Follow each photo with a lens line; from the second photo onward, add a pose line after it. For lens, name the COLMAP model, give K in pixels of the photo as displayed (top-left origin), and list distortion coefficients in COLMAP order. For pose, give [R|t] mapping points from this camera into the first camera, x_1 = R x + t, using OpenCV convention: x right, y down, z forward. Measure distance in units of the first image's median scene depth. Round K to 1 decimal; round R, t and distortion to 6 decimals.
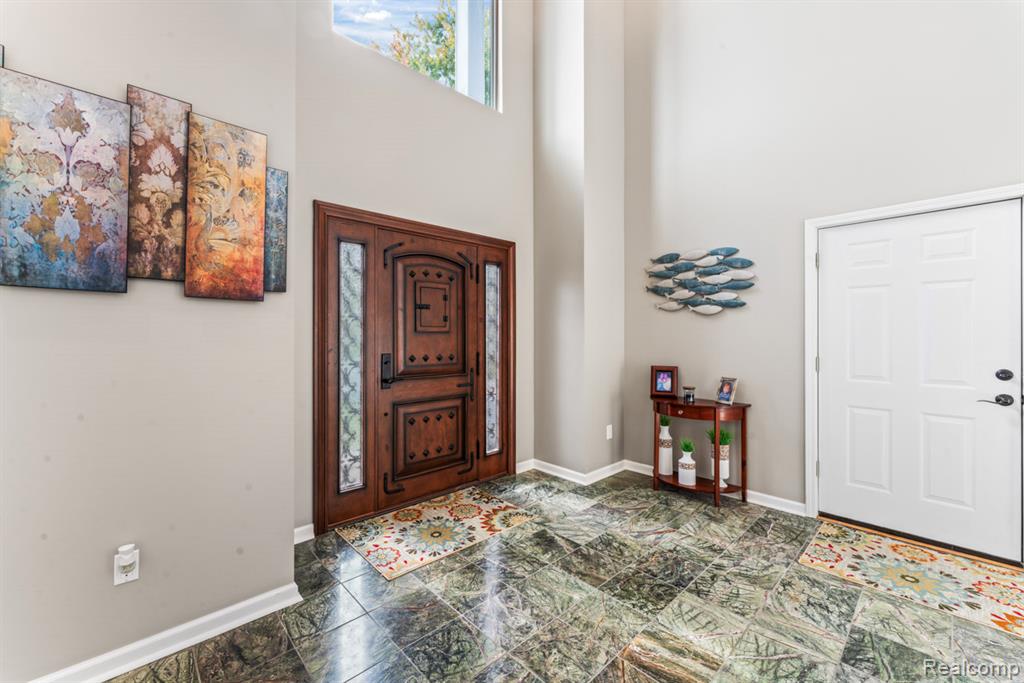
lens RADIAL K [[409.3, 0, 510.0], [0, 409.3, 332.1], [0, 0, 1]] dist [0.000165, 0.000026]
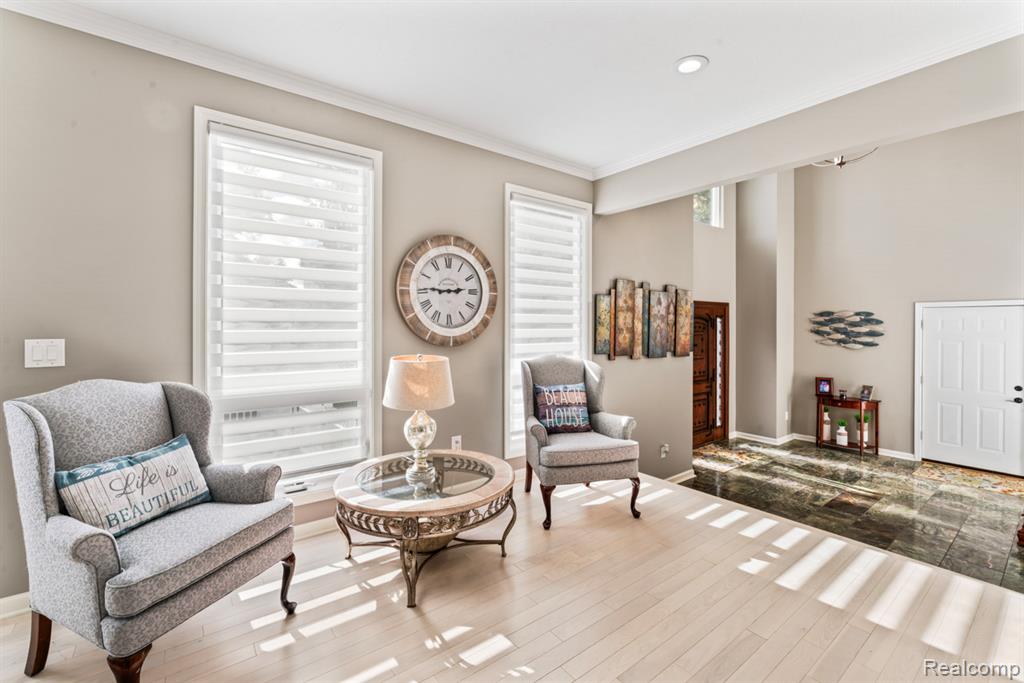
lens RADIAL K [[442.0, 0, 514.3], [0, 442.0, 324.1], [0, 0, 1]] dist [-0.001143, 0.000641]
pose [[0.995925, 0.001991, -0.090159, -0.813167], [-0.001260, 0.999966, 0.008164, -0.167232], [0.090172, -0.008017, 0.995894, -1.037754]]
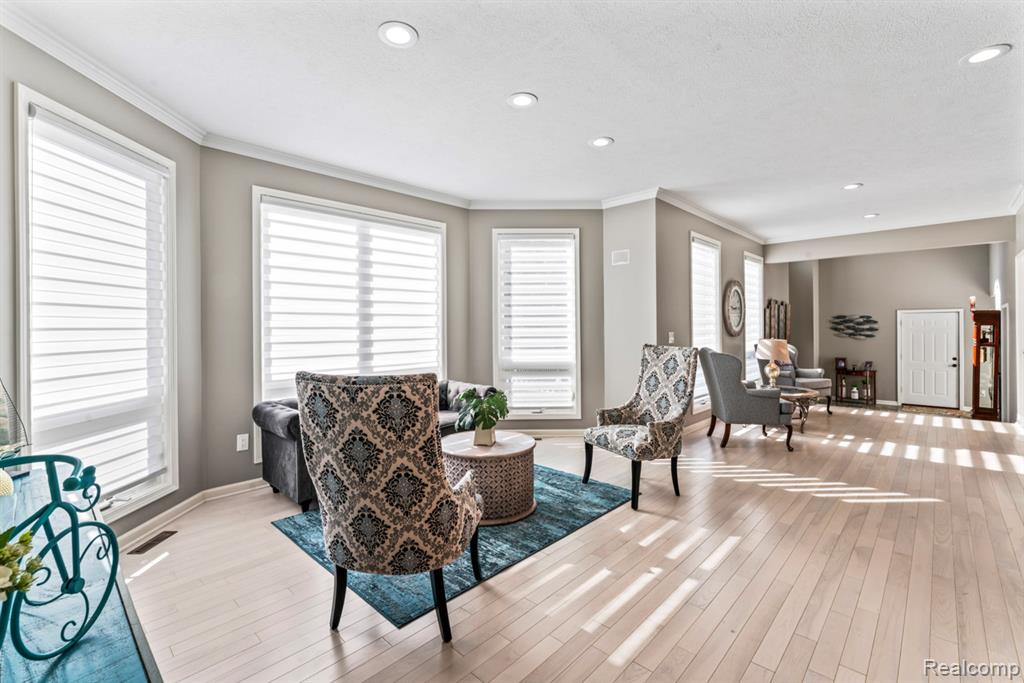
lens RADIAL K [[452.7, 0, 510.0], [0, 452.7, 324.9], [0, 0, 1]] dist [0.000384, -0.000286]
pose [[0.998172, -0.007998, 0.059913, -2.141666], [0.007768, 0.999962, 0.004070, -0.175527], [-0.059943, -0.003597, 0.998195, -1.997730]]
